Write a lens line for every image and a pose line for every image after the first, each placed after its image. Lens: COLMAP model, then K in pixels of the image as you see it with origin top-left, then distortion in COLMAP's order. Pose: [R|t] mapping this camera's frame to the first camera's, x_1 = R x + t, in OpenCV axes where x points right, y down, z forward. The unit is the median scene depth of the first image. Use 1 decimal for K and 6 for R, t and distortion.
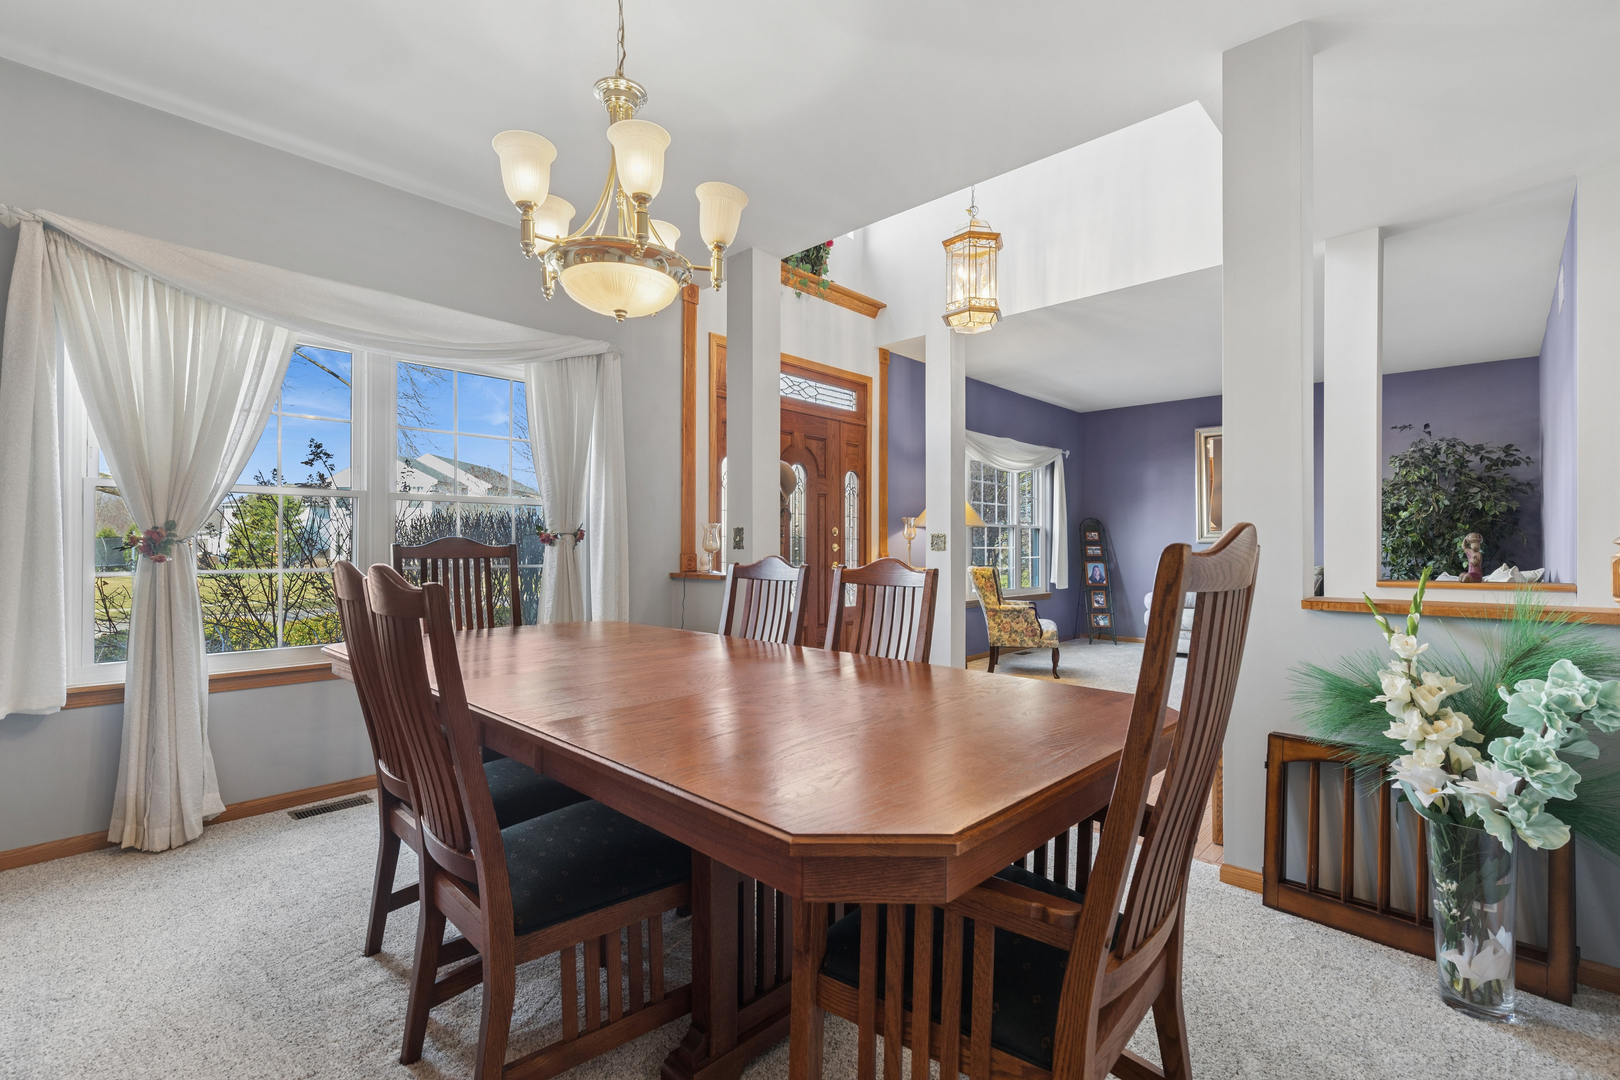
lens RADIAL K [[736.4, 0, 807.5], [0, 736.4, 541.4], [0, 0, 1]] dist [0.007493, 0.002557]
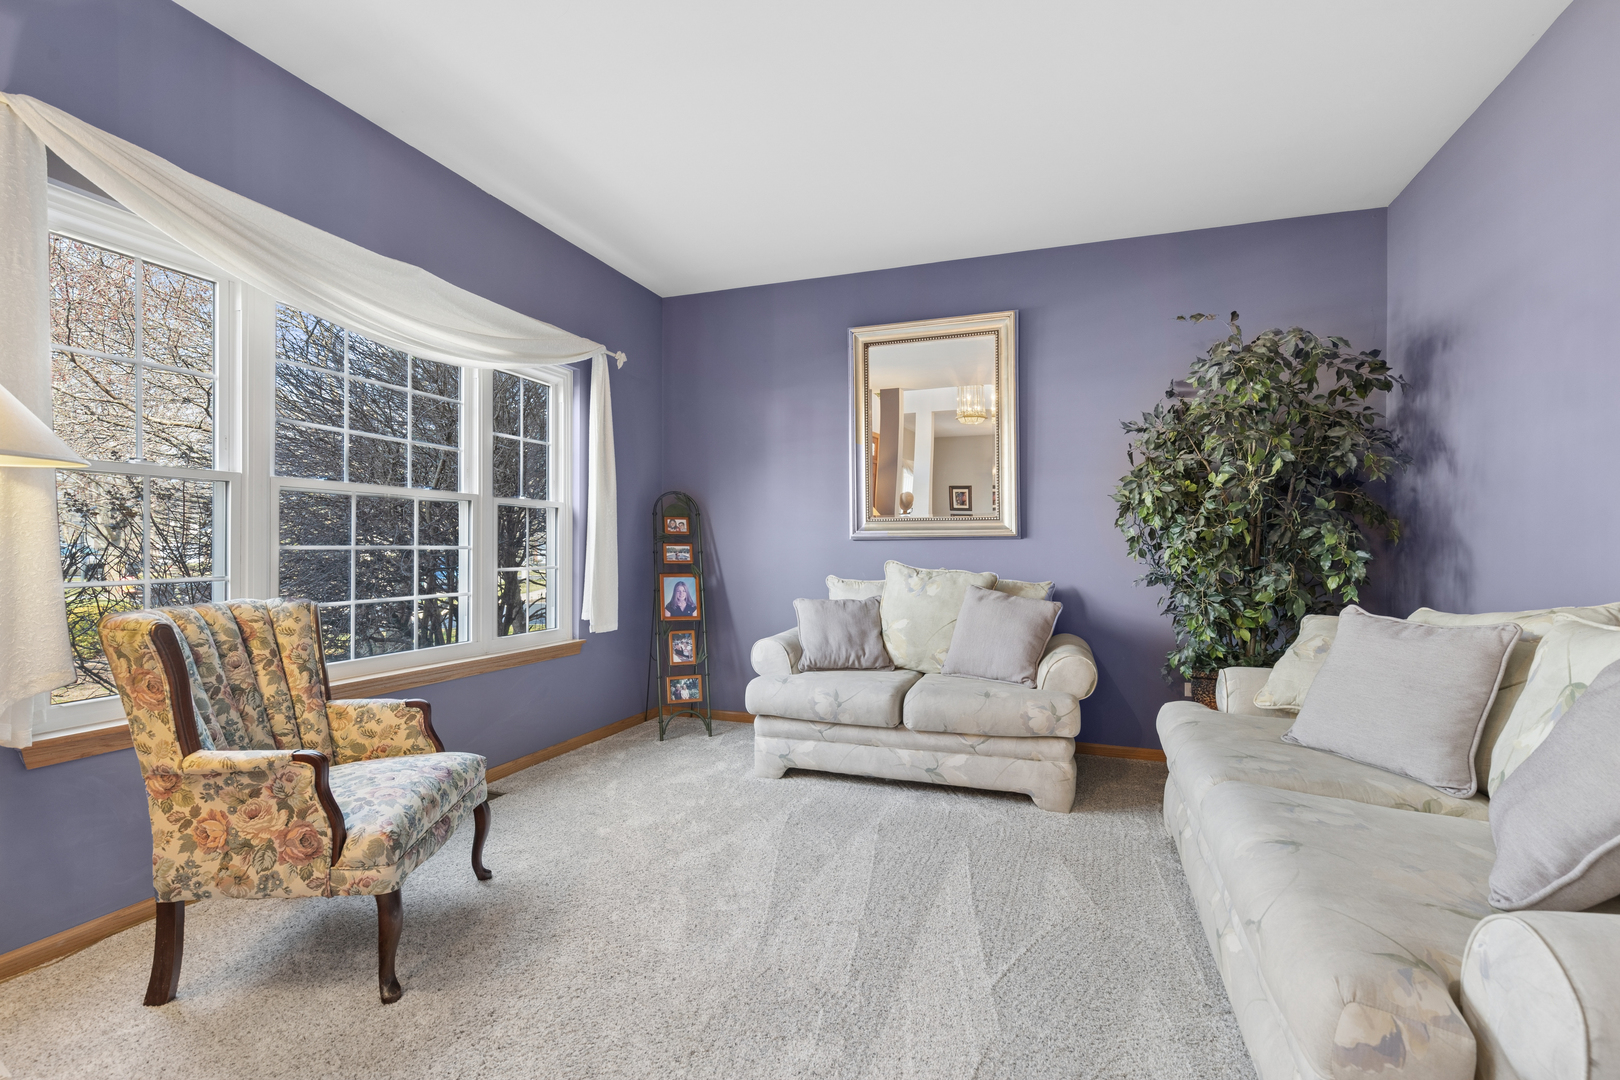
lens RADIAL K [[736.4, 0, 816.8], [0, 736.4, 541.2], [0, 0, 1]] dist [0.007493, 0.002557]
pose [[0.916830, 0.005223, 0.399243, 0.277996], [-0.004974, 0.999986, -0.001658, 0.004397], [-0.399246, -0.000466, 0.916844, 0.494098]]
